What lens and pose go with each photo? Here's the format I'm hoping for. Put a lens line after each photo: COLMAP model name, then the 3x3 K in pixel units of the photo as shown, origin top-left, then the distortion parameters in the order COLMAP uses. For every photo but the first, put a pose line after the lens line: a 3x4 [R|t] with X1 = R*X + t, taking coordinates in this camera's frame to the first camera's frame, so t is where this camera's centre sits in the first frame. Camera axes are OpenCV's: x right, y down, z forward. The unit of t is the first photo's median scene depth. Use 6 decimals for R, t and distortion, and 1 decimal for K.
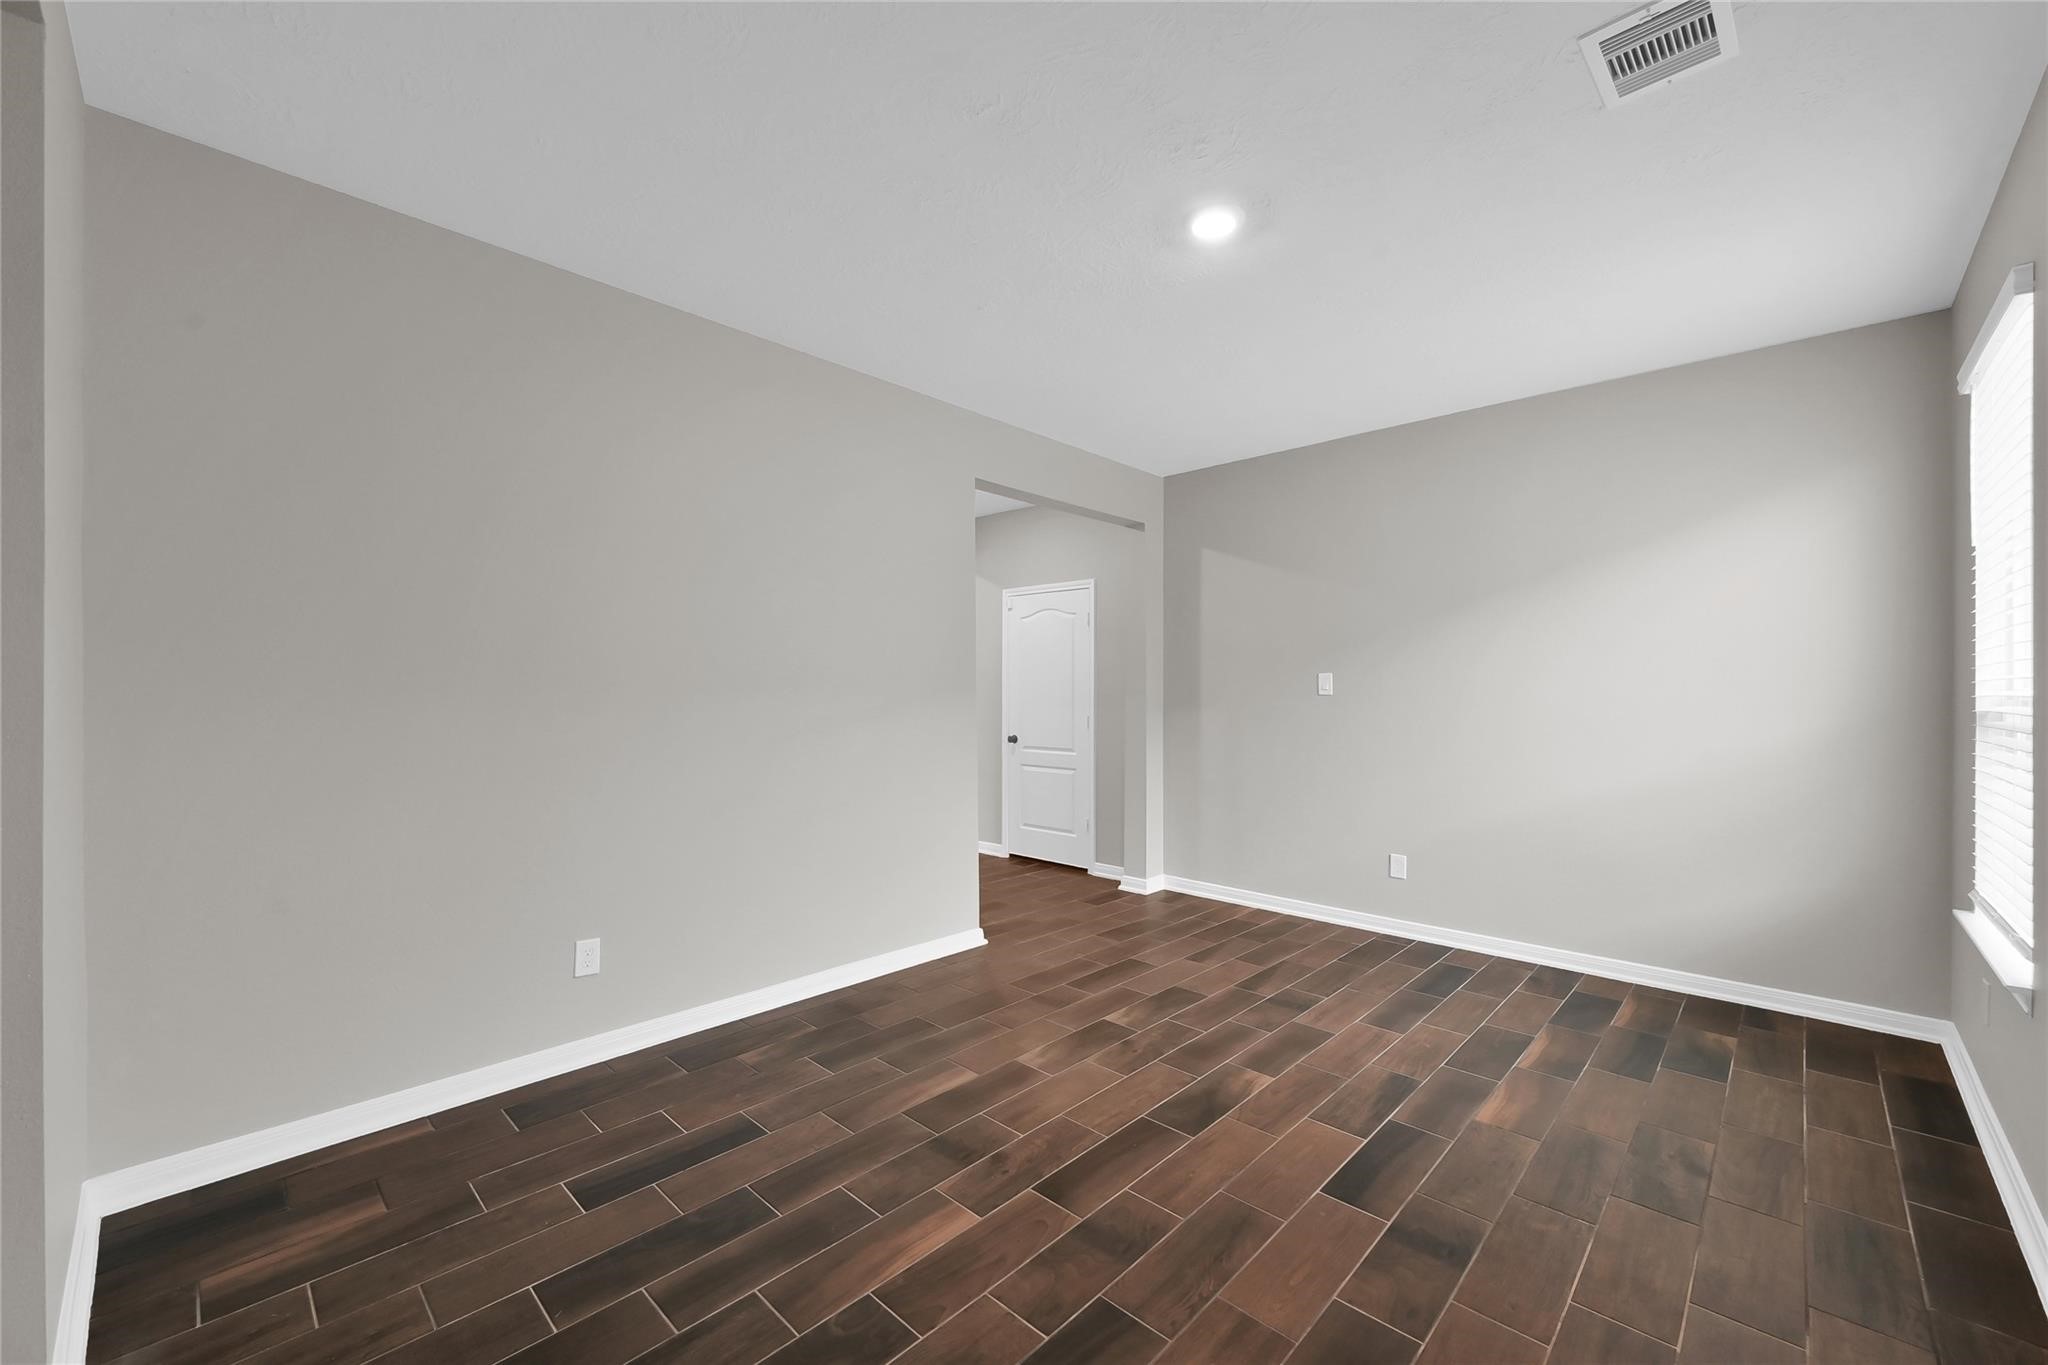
lens RADIAL K [[808.6, 0, 1029.0], [0, 808.6, 686.0], [0, 0, 1]] dist [-0.001930, 0.001142]
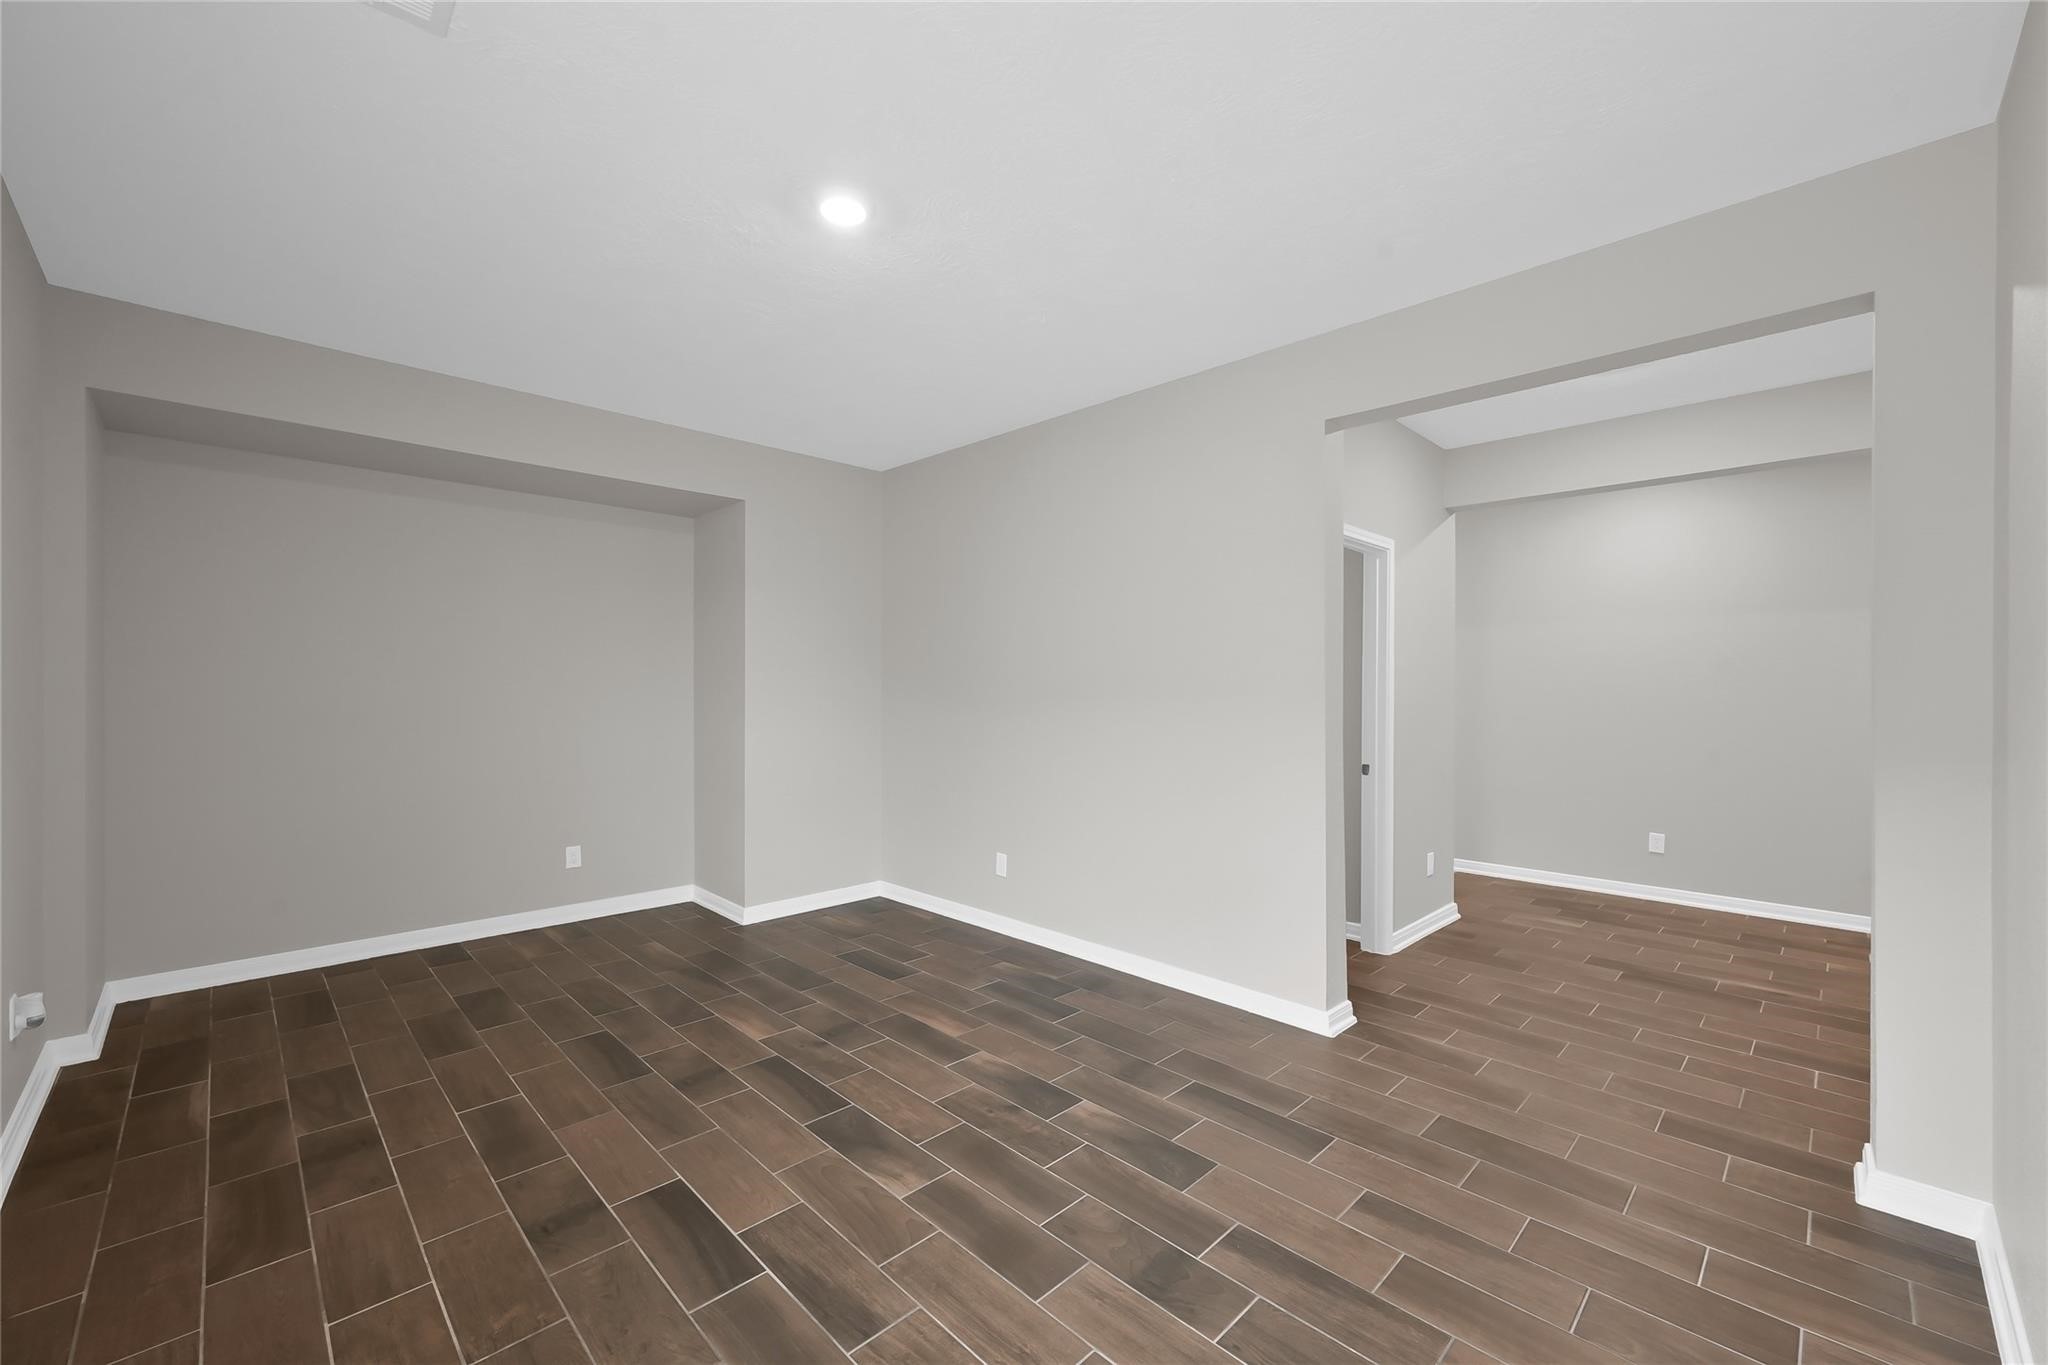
lens RADIAL K [[808.6, 0, 1029.9], [0, 808.6, 687.2], [0, 0, 1]] dist [-0.001930, 0.001142]
pose [[-0.020411, -0.003637, -0.999785, 1.066914], [0.004360, 0.999984, -0.003727, -0.004514], [0.999782, -0.004435, -0.020395, 1.126022]]
